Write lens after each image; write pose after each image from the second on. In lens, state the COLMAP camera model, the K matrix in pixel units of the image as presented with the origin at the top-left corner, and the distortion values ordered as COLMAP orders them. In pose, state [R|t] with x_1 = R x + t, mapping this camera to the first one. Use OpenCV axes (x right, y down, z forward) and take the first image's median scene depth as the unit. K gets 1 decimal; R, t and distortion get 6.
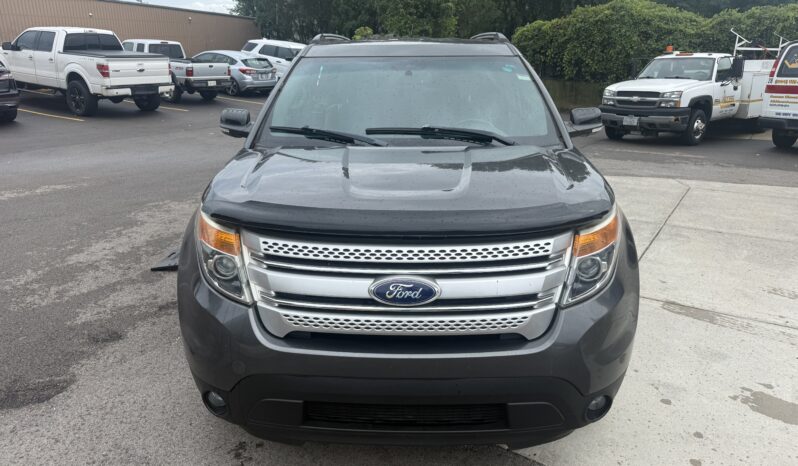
lens RADIAL K [[566.2, 0, 399.0], [0, 566.2, 233.0], [0, 0, 1]] dist [0.057743, -0.079030]
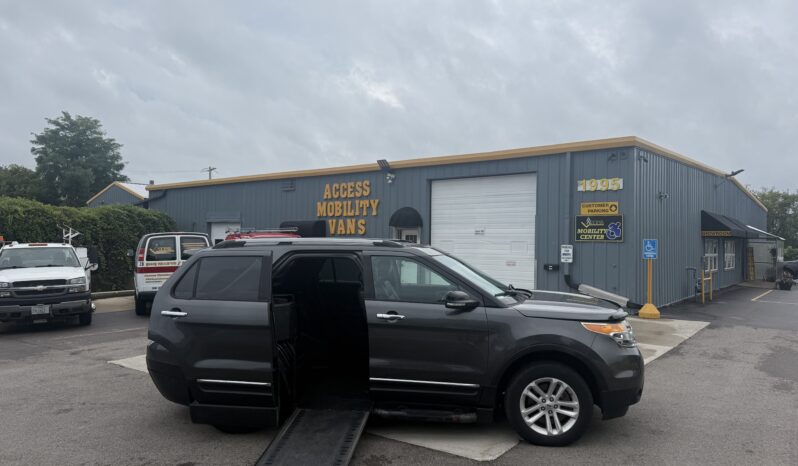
lens RADIAL K [[566.2, 0, 399.0], [0, 566.2, 233.0], [0, 0, 1]] dist [0.057743, -0.079030]
pose [[0.118457, 0.010838, 0.992900, -0.521718], [0.294489, 0.954568, -0.045554, -0.099436], [-0.948285, 0.297795, 0.109883, 0.277140]]
